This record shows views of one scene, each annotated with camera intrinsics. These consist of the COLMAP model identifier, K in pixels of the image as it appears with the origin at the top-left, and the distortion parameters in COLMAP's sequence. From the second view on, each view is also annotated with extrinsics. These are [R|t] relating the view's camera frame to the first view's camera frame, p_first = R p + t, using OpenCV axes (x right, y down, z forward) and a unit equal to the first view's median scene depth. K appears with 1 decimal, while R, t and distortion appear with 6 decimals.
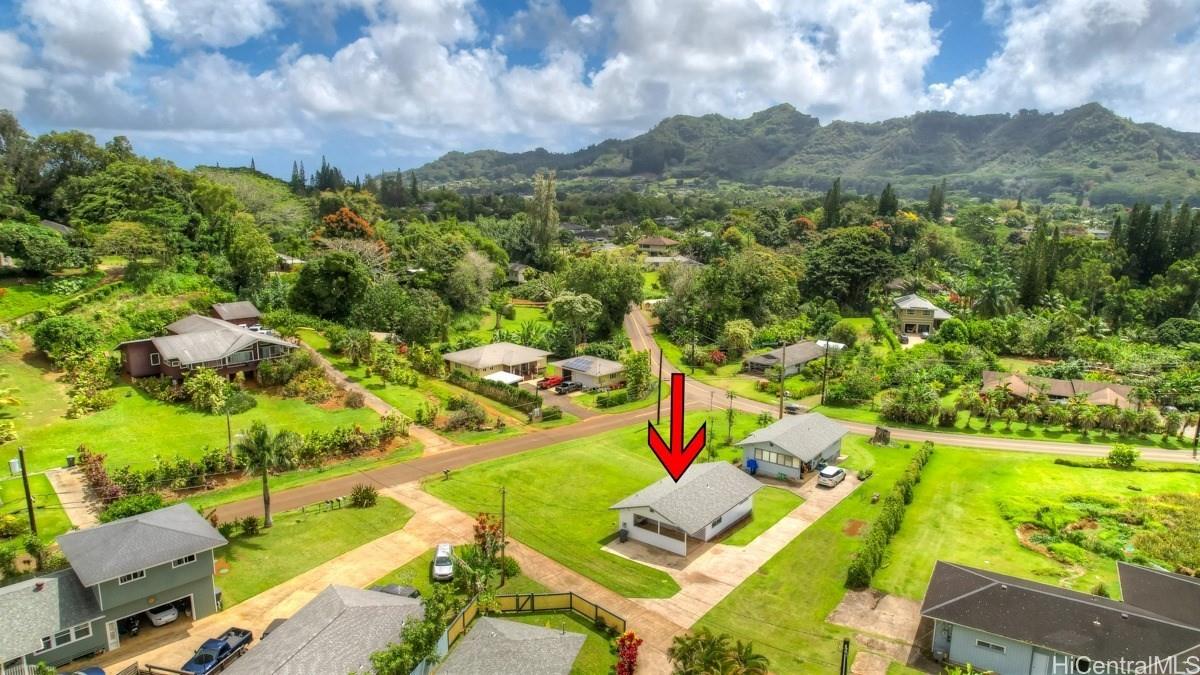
lens RADIAL K [[786.0, 0, 600.0], [0, 786.0, 337.5], [0, 0, 1]] dist [-0.098987, 0.087215]
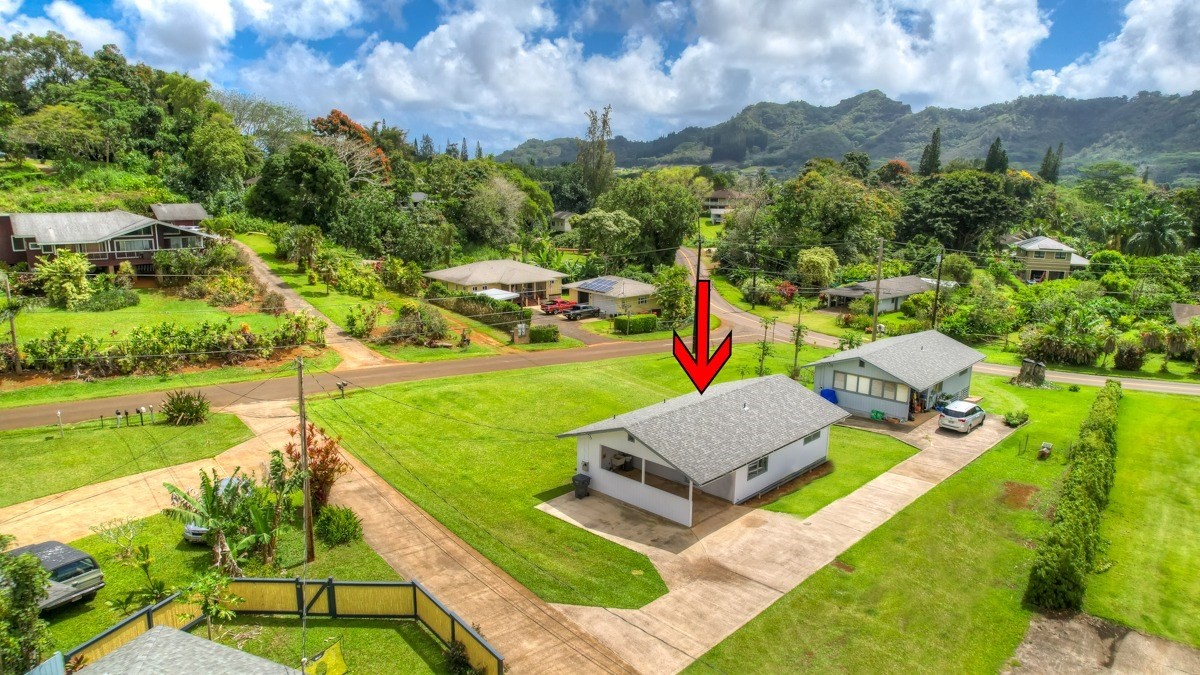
lens RADIAL K [[786.0, 0, 600.0], [0, 786.0, 337.5], [0, 0, 1]] dist [-0.098987, 0.087215]
pose [[0.994737, 0.028744, -0.098342, 0.049778], [-0.028160, 0.999577, 0.007321, 0.078683], [0.098511, -0.004513, 0.995126, 0.247727]]
